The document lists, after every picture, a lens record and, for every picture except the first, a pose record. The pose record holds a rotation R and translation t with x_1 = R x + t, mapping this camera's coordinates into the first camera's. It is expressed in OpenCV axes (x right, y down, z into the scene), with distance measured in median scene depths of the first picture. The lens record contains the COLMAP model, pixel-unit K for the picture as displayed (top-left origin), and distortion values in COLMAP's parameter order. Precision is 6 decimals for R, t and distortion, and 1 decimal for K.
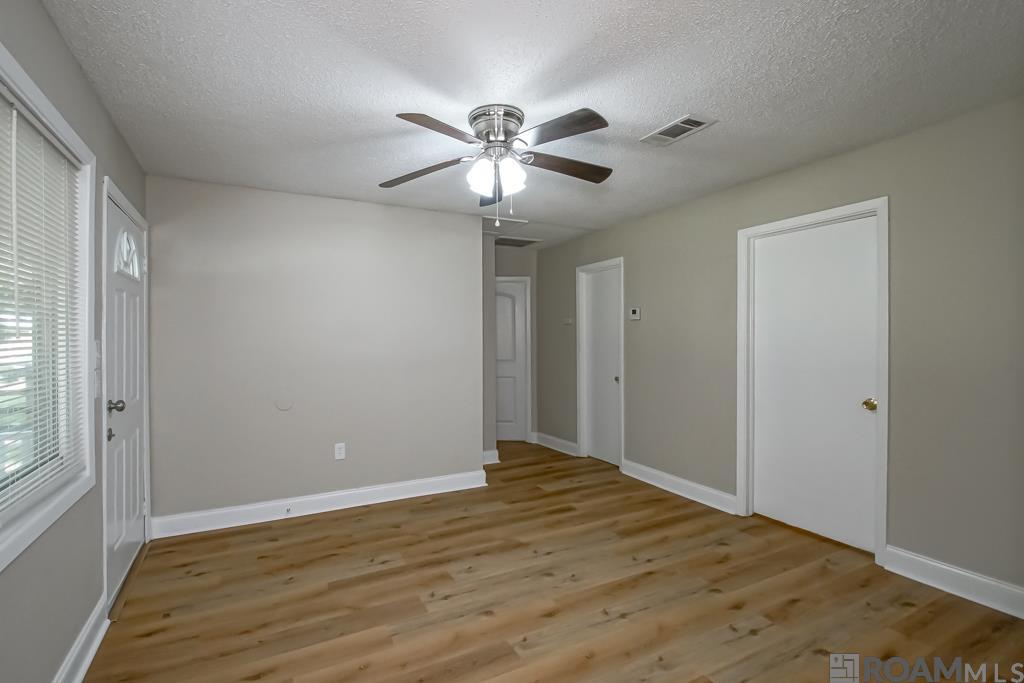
lens RADIAL K [[466.5, 0, 511.8], [0, 466.5, 343.5], [0, 0, 1]] dist [-0.004899, -0.001326]
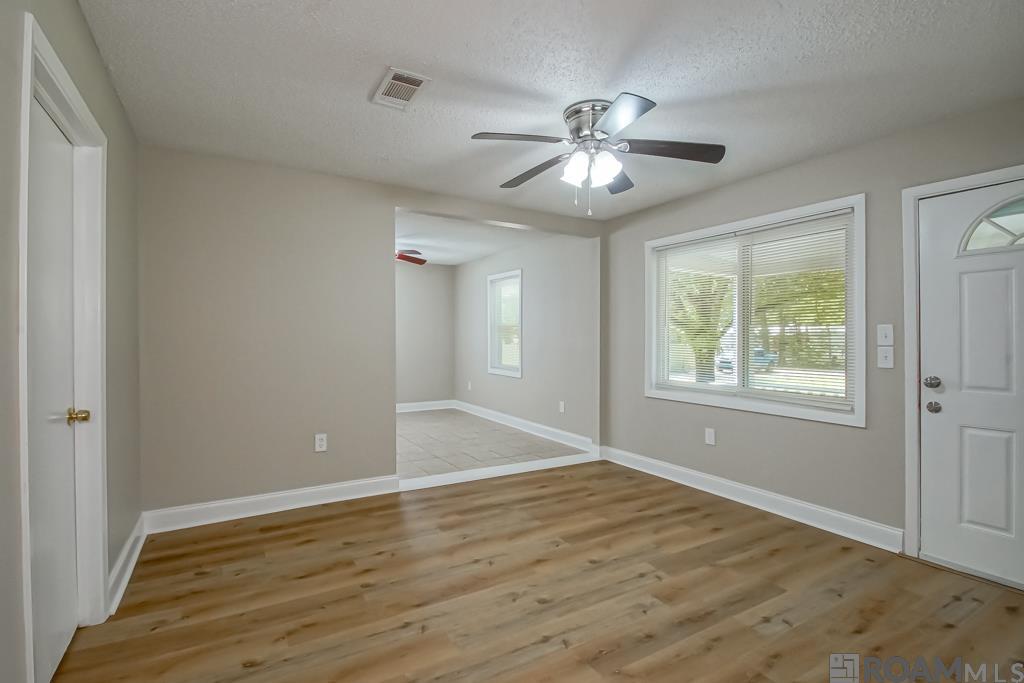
lens RADIAL K [[466.5, 0, 509.1], [0, 466.5, 337.4], [0, 0, 1]] dist [-0.004899, -0.001326]
pose [[-0.999136, 0.002892, -0.041467, 0.175204], [0.002497, 0.999951, 0.009557, 0.014796], [0.041492, 0.009445, -0.999094, 1.846686]]
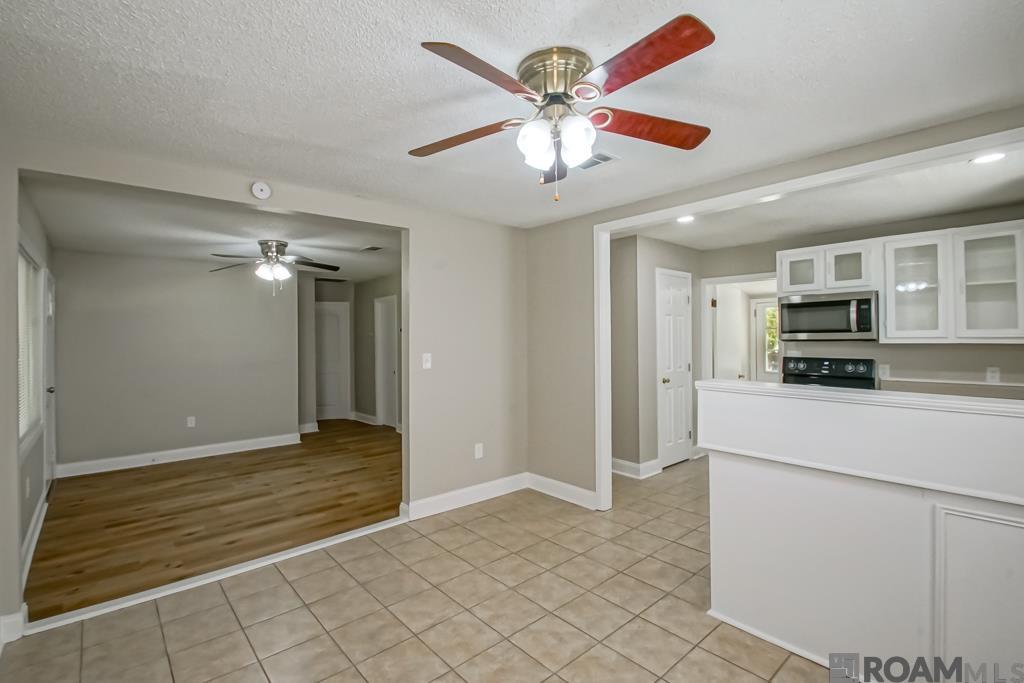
lens RADIAL K [[466.5, 0, 517.8], [0, 466.5, 336.8], [0, 0, 1]] dist [-0.004899, -0.001326]
pose [[0.973132, -0.004899, 0.230197, 0.485743], [0.007048, 0.999939, -0.008511, -0.045896], [-0.230141, 0.009905, 0.973107, -1.104789]]
